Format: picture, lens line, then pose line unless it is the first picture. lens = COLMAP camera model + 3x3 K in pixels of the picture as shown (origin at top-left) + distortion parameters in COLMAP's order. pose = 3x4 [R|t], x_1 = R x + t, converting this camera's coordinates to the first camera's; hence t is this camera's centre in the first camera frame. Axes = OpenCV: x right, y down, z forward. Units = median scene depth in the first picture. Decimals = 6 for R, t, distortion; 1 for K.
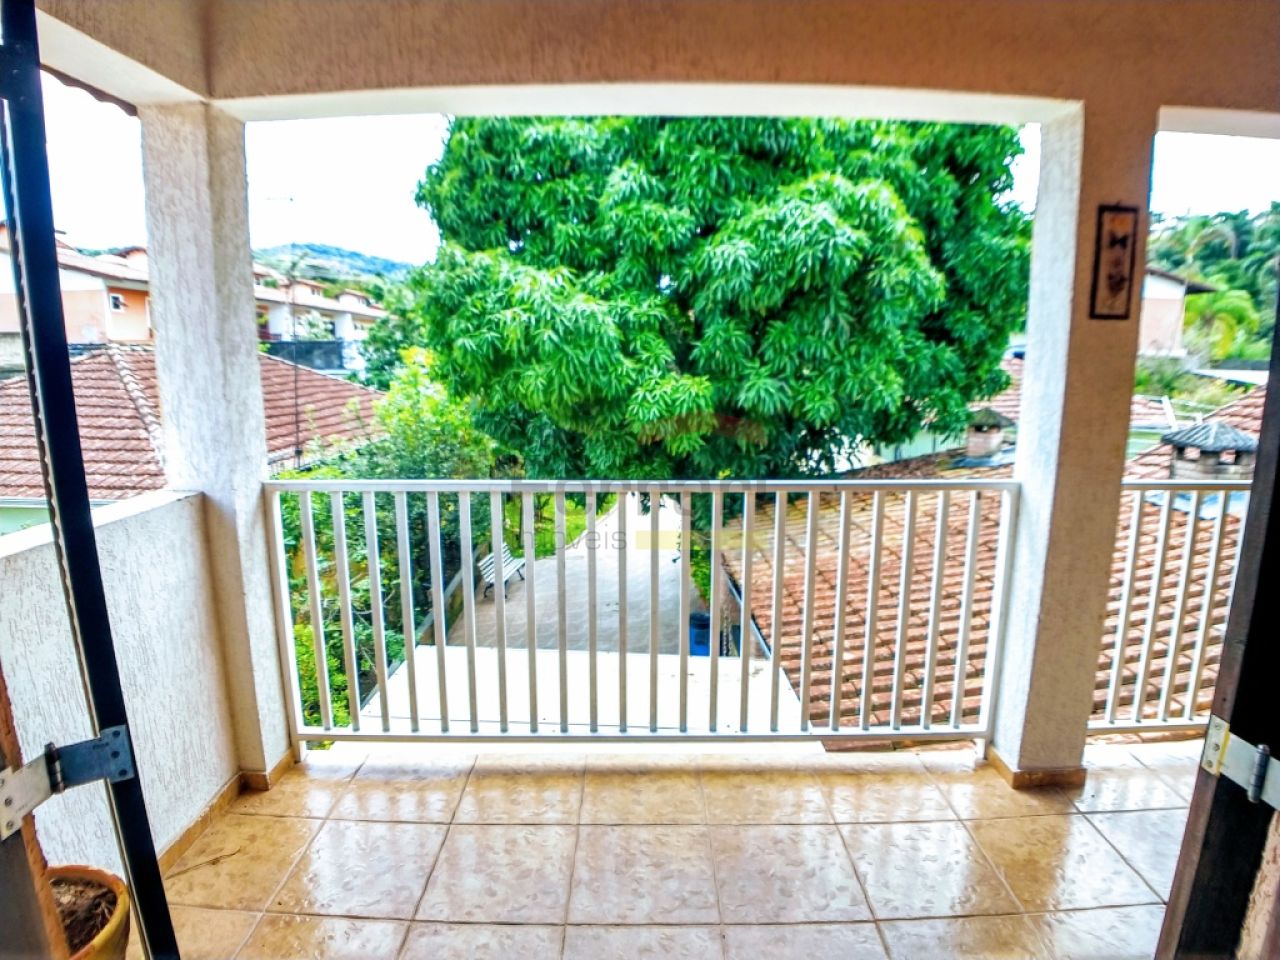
lens RADIAL K [[696.9, 0, 640.0], [0, 696.9, 480.0], [0, 0, 1]] dist [-0.001768, -0.053699]
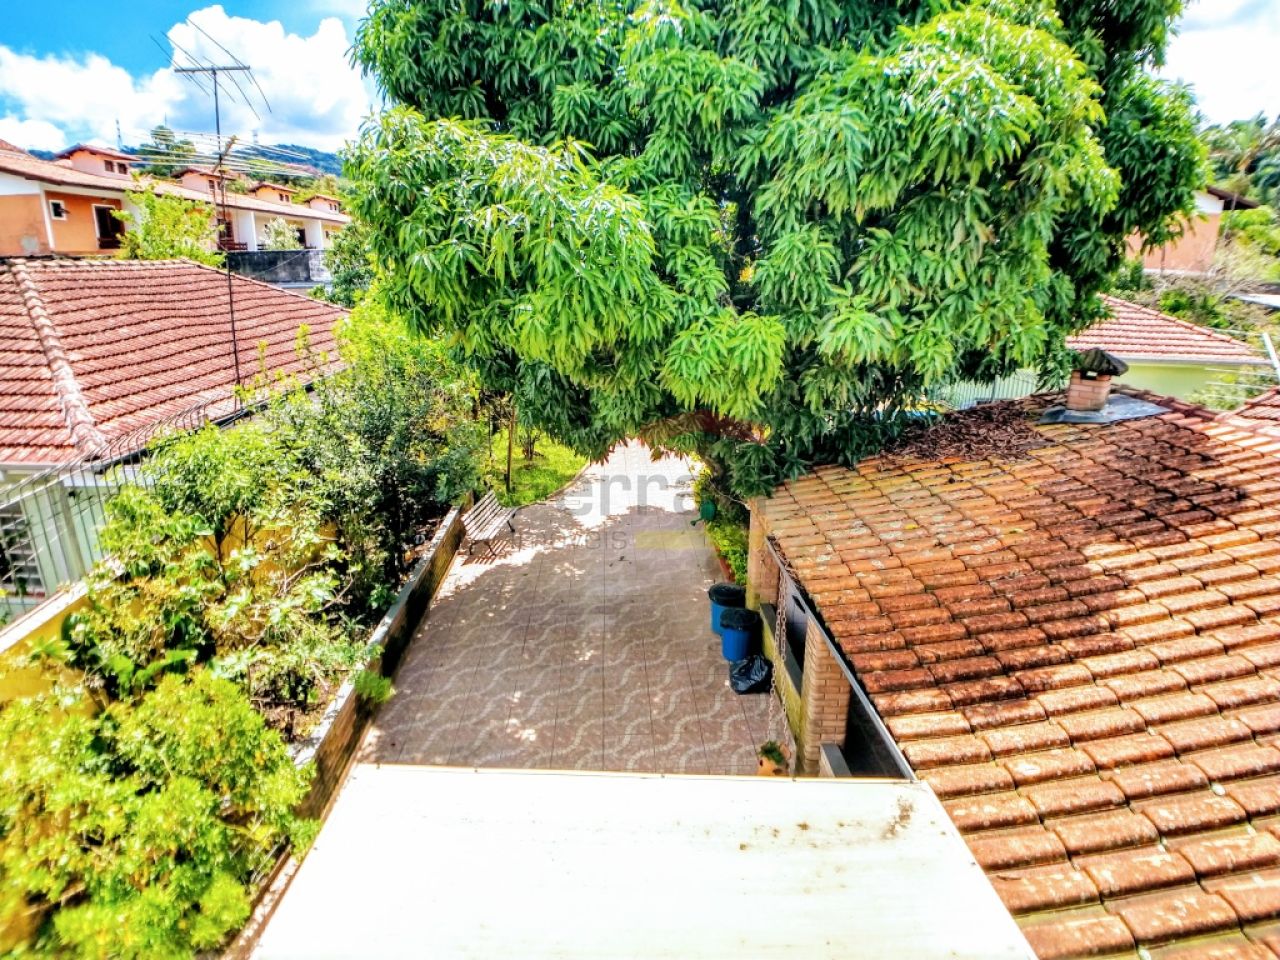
lens RADIAL K [[663.0, 0, 641.3], [0, 663.0, 455.5], [0, 0, 1]] dist [-0.054223, -0.000008]
pose [[0.999529, -0.003177, 0.030510, -0.061067], [-0.000104, 0.994264, 0.106951, -0.073691], [-0.030675, -0.106904, 0.993796, 0.332458]]
